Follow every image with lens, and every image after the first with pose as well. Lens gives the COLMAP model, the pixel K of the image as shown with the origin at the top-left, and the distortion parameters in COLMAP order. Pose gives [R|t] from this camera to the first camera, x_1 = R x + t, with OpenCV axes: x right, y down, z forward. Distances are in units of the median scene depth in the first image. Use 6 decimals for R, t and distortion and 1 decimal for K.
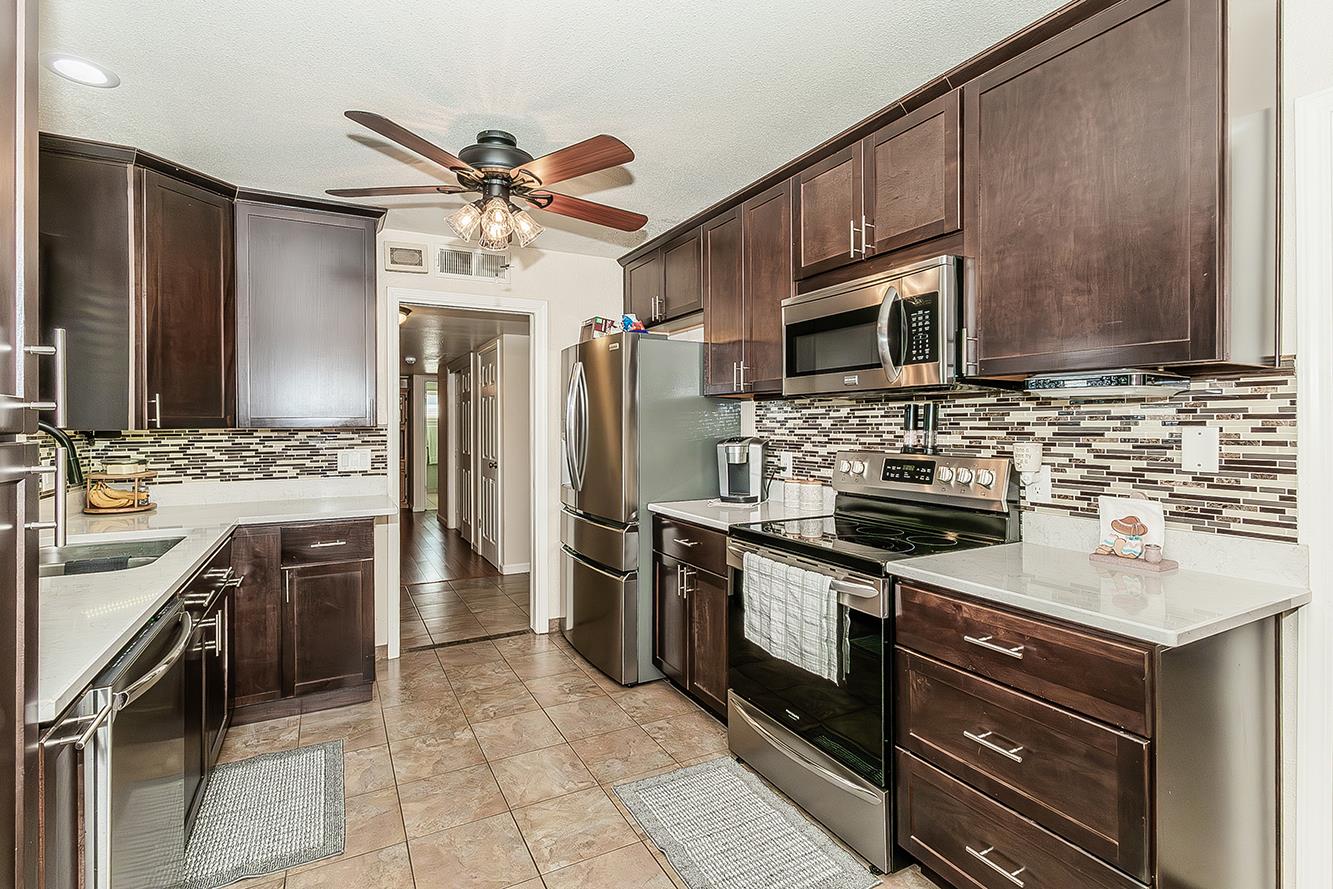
lens RADIAL K [[572.7, 0, 656.7], [0, 572.7, 426.3], [0, 0, 1]] dist [0.001283, 0.000382]
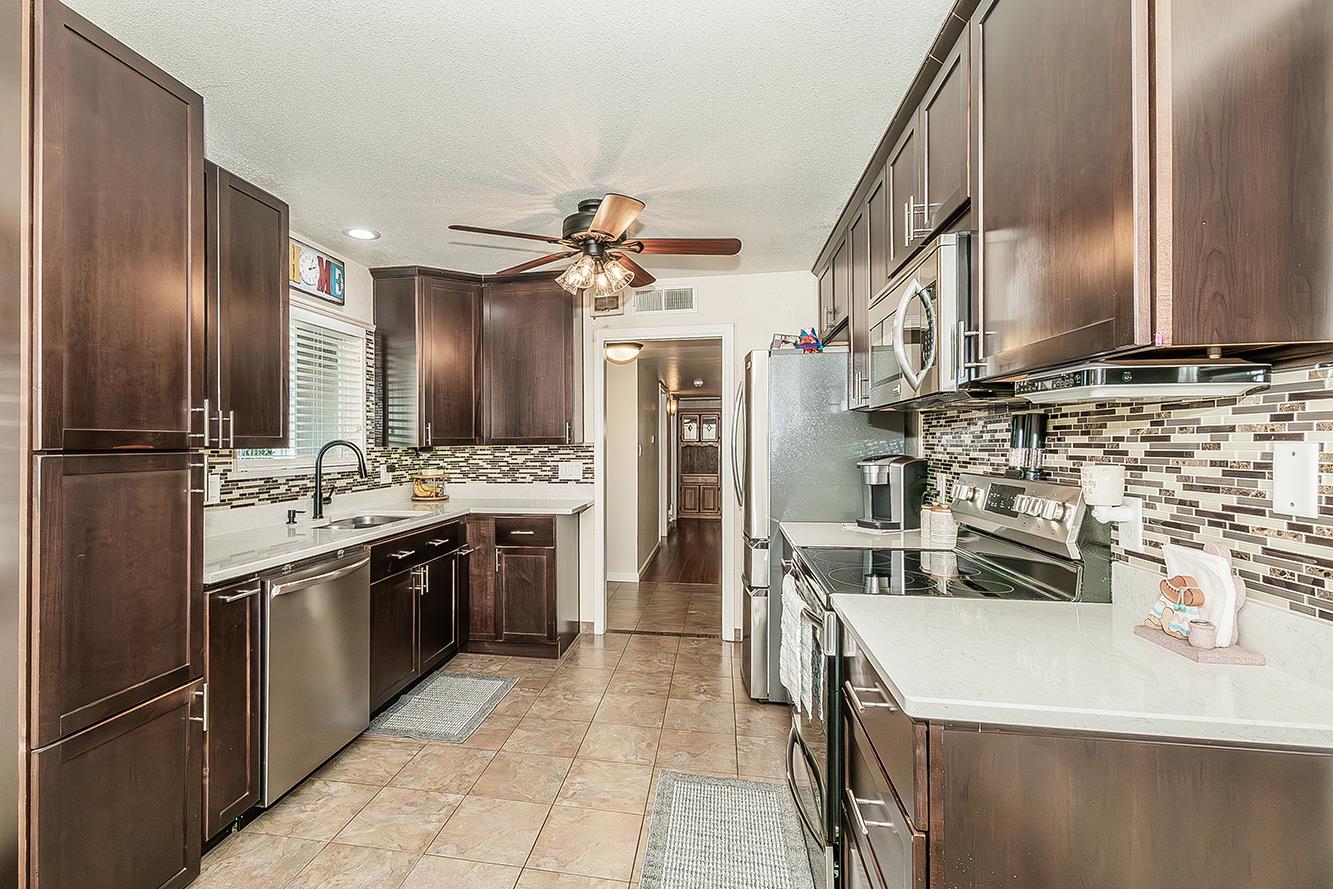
lens RADIAL K [[601.5, 0, 664.0], [0, 601.5, 442.9], [0, 0, 1]] dist [0.009568, -0.005023]
pose [[0.814188, -0.003131, -0.580593, 0.642488], [0.002818, 0.999995, -0.001440, 0.000141], [0.580595, -0.000464, 0.814192, 0.061319]]
